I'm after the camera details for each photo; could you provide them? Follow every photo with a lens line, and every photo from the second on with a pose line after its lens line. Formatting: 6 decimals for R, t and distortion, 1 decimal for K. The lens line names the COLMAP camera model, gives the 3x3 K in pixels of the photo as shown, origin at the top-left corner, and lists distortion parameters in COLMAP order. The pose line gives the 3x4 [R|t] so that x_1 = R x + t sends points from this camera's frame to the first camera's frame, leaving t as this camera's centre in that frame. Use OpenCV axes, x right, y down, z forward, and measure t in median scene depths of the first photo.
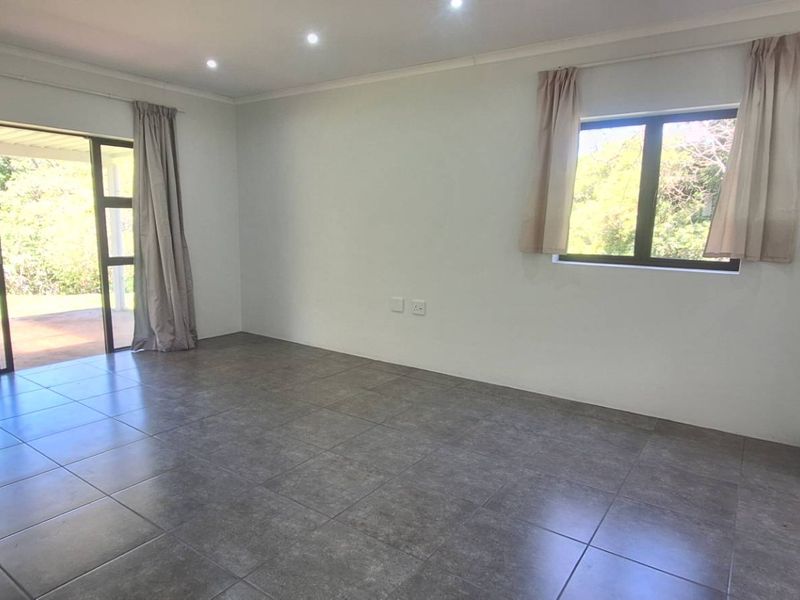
lens RADIAL K [[518.4, 0, 404.3], [0, 518.4, 299.2], [0, 0, 1]] dist [-0.001362, -0.001866]
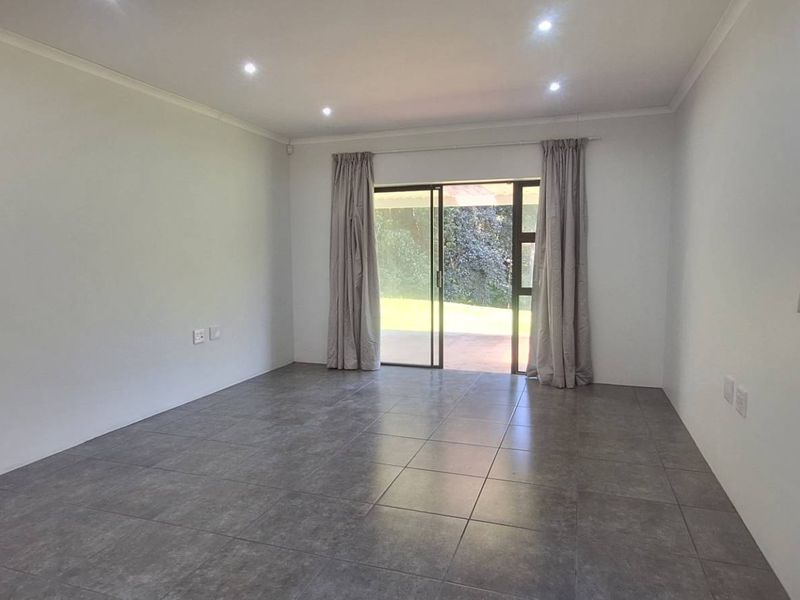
lens RADIAL K [[518.4, 0, 406.3], [0, 518.4, 303.9], [0, 0, 1]] dist [-0.001362, -0.001866]
pose [[0.279899, 0.076378, -0.956986, 0.441198], [-0.137179, 0.989783, 0.038874, -0.058501], [0.950178, 0.120398, 0.287516, 0.477829]]
